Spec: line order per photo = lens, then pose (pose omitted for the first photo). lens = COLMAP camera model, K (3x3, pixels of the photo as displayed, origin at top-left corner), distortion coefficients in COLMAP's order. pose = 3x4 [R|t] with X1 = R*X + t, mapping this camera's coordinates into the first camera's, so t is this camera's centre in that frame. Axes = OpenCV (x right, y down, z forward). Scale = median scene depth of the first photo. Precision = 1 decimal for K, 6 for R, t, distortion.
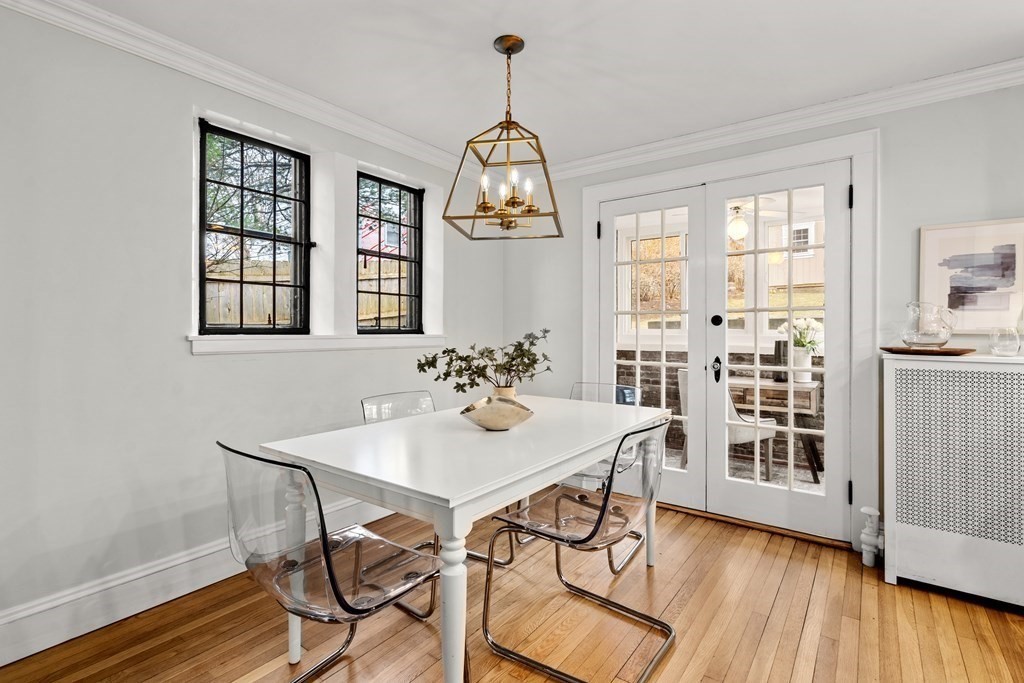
lens RADIAL K [[481.4, 0, 504.8], [0, 481.4, 332.6], [0, 0, 1]] dist [0.000863, 0.000770]
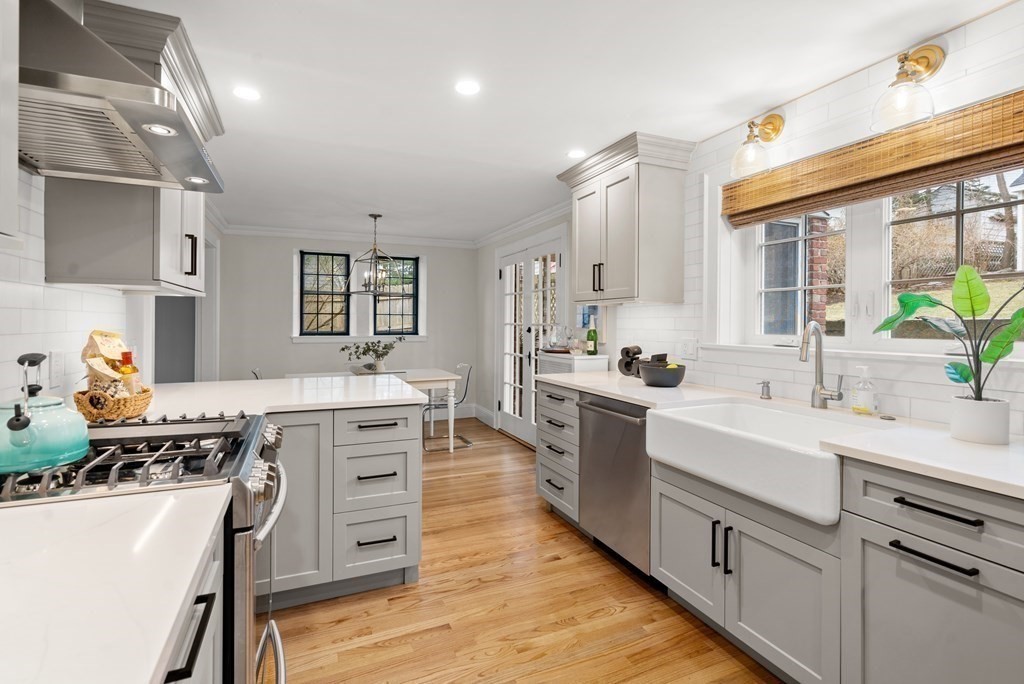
lens RADIAL K [[481.4, 0, 496.0], [0, 481.4, 323.0], [0, 0, 1]] dist [0.000863, 0.000770]
pose [[0.863852, 0.002212, -0.503742, 1.328074], [-0.006632, 0.999954, -0.006981, -0.043225], [0.503703, 0.009372, 0.863826, -0.580582]]
